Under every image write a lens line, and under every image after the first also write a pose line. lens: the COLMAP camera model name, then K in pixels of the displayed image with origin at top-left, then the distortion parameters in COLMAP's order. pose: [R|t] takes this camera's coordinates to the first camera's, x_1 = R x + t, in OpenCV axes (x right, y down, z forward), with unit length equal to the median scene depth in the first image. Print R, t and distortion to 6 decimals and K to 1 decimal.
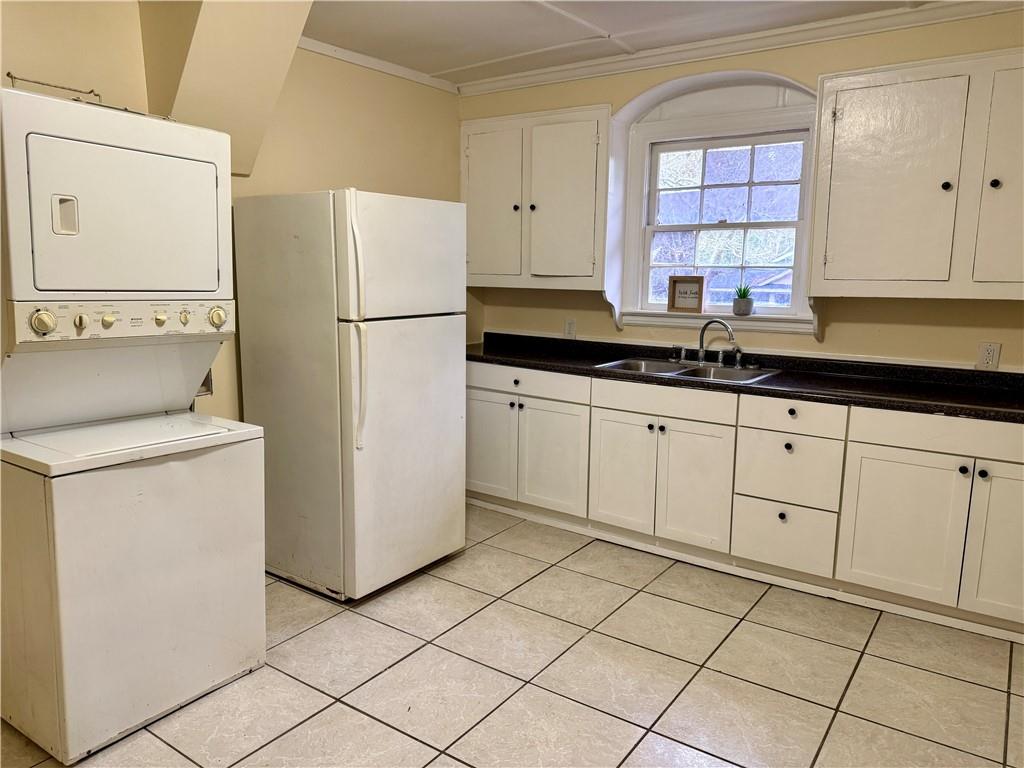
lens RADIAL K [[728.0, 0, 513.9], [0, 728.0, 388.4], [0, 0, 1]] dist [0.127845, -0.190393]
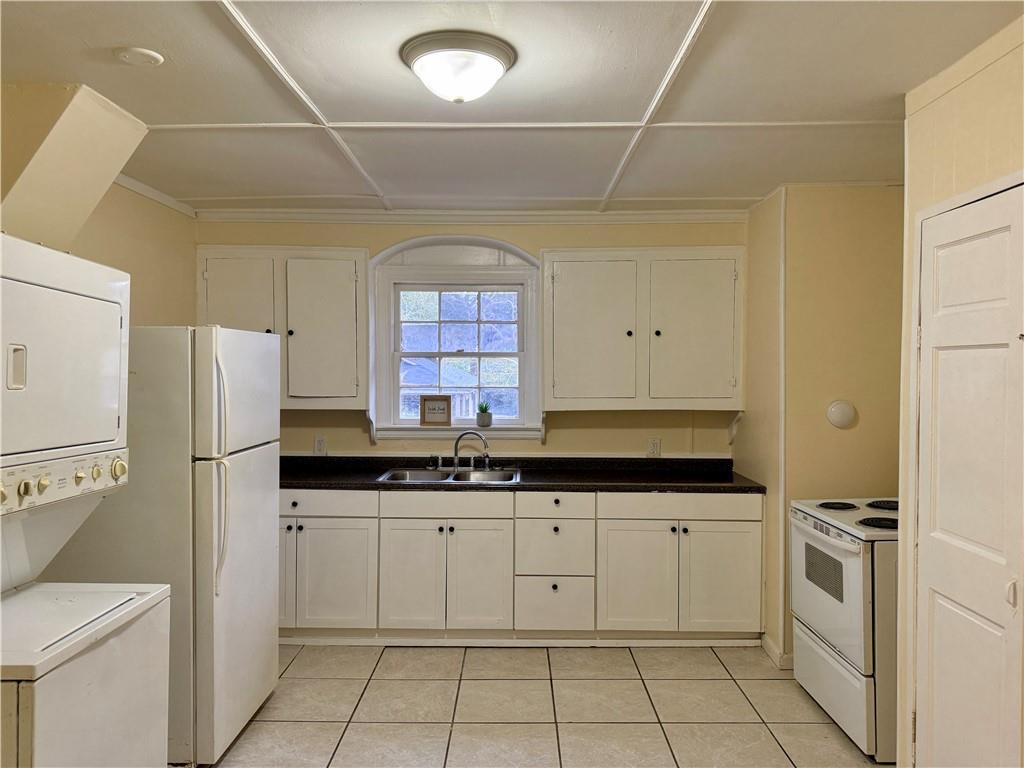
lens RADIAL K [[728.0, 0, 513.9], [0, 728.0, 388.4], [0, 0, 1]] dist [0.127845, -0.190393]
pose [[0.819820, -0.022923, 0.572163, -0.351276], [0.099043, 0.989815, -0.102257, -0.035167], [-0.563991, 0.140501, 0.813740, -0.016461]]
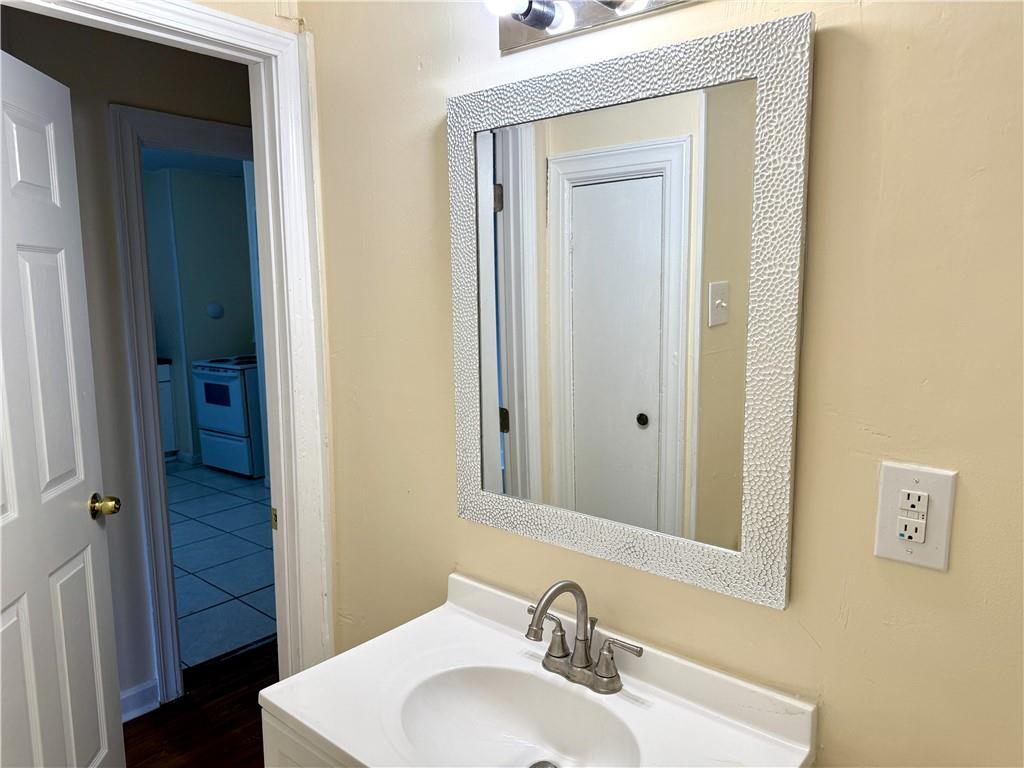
lens RADIAL K [[728.0, 0, 513.9], [0, 728.0, 388.4], [0, 0, 1]] dist [0.127845, -0.190393]
pose [[0.104695, -0.146078, 0.983718, -1.039378], [0.189844, 0.973899, 0.124415, 0.035699], [-0.976216, 0.173727, 0.129694, -0.304121]]
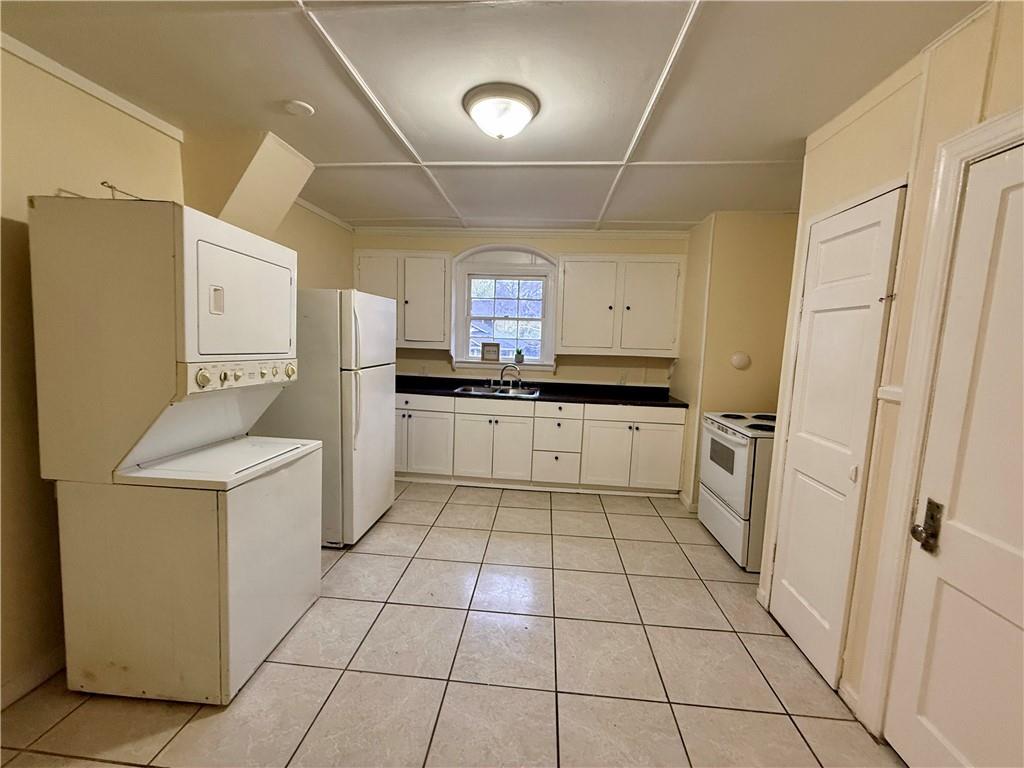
lens RADIAL K [[412.3, 0, 512.0], [0, 412.3, 384.0], [0, 0, 1]] dist [0.000059, -0.000092]
pose [[0.862407, -0.037153, 0.504851, -0.293711], [0.057005, 0.998087, -0.023927, -0.015432], [-0.502996, 0.049414, 0.862875, 0.035655]]
